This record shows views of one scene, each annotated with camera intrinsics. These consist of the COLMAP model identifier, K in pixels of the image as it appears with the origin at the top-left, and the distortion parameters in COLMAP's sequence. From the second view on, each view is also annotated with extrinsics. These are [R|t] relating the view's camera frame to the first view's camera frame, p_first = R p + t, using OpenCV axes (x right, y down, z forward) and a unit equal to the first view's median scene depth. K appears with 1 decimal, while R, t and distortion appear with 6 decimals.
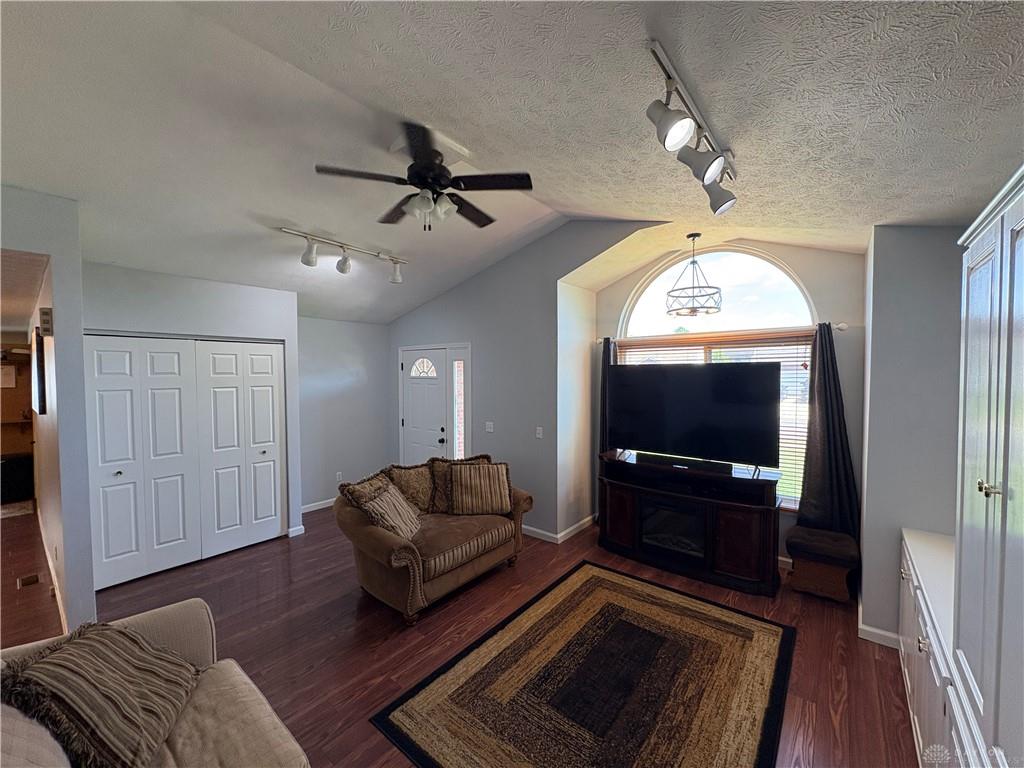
lens RADIAL K [[409.5, 0, 510.9], [0, 409.5, 385.1], [0, 0, 1]] dist [0.004945, 0.000277]
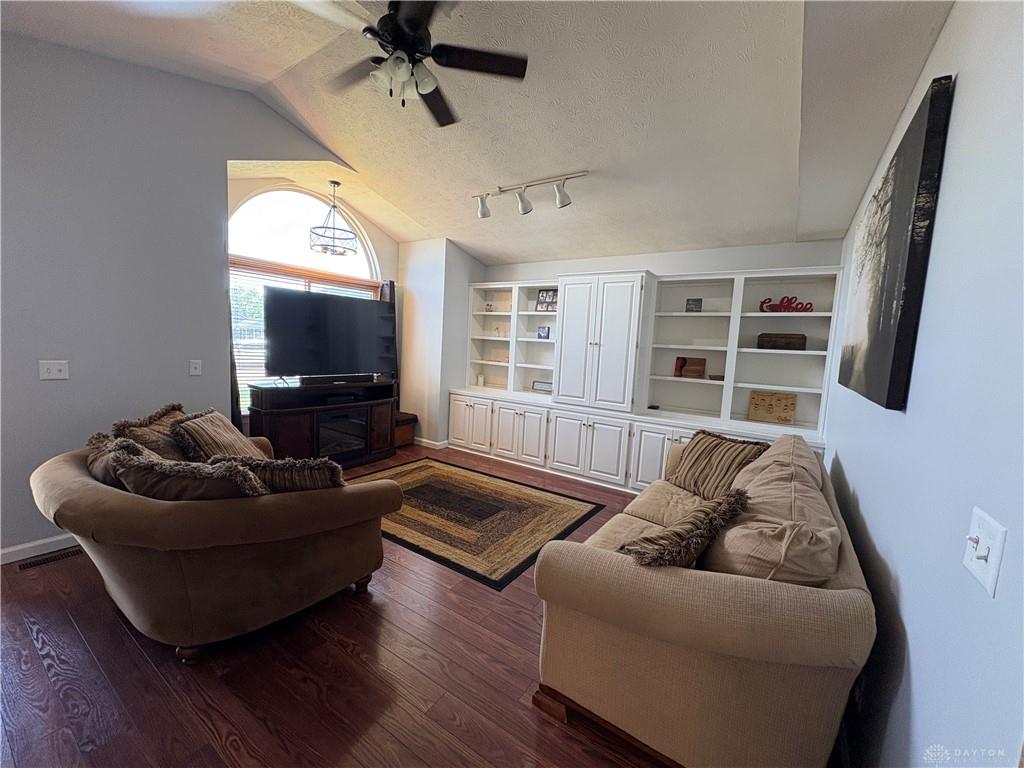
lens RADIAL K [[409.5, 0, 511.8], [0, 409.5, 384.7], [0, 0, 1]] dist [0.004945, 0.000277]
pose [[-0.099078, -0.098404, 0.990202, -1.021309], [-0.017371, 0.995118, 0.097154, 0.101075], [-0.994928, -0.007575, -0.100304, 0.786408]]
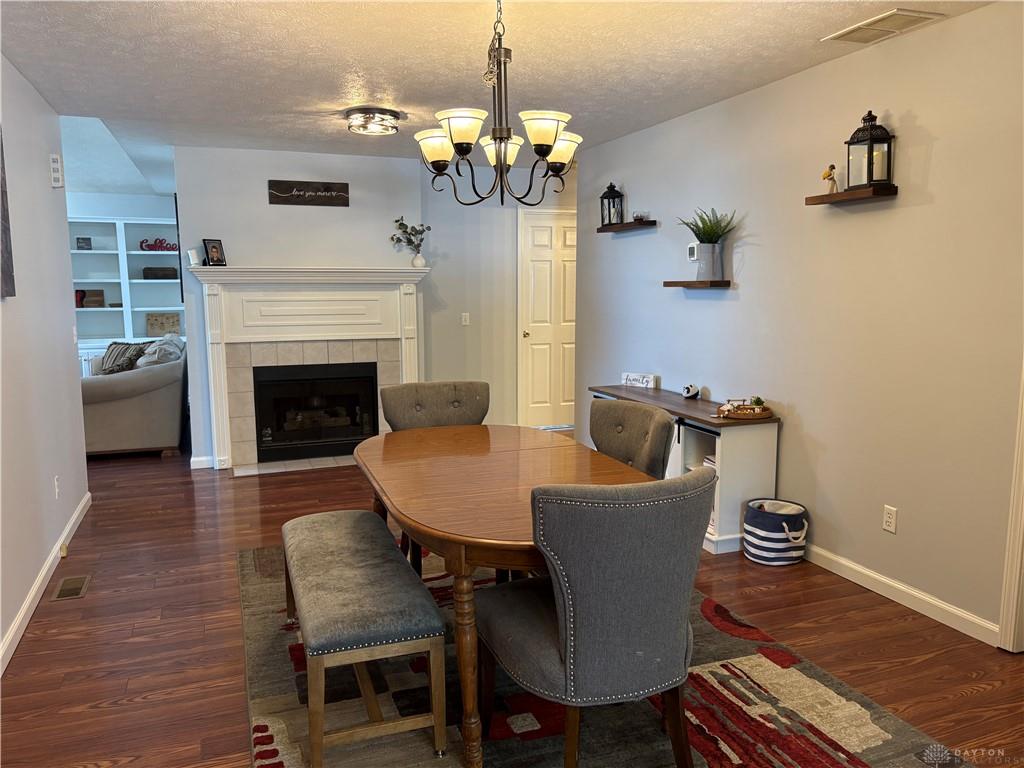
lens RADIAL K [[777.0, 0, 511.7], [0, 777.0, 386.2], [0, 0, 1]] dist [0.047883, -0.008907]
pose [[-0.865556, -0.060034, 0.497201, -2.294097], [0.025655, 0.986170, 0.163736, 0.057604], [-0.500155, 0.154479, -0.852045, 1.644541]]
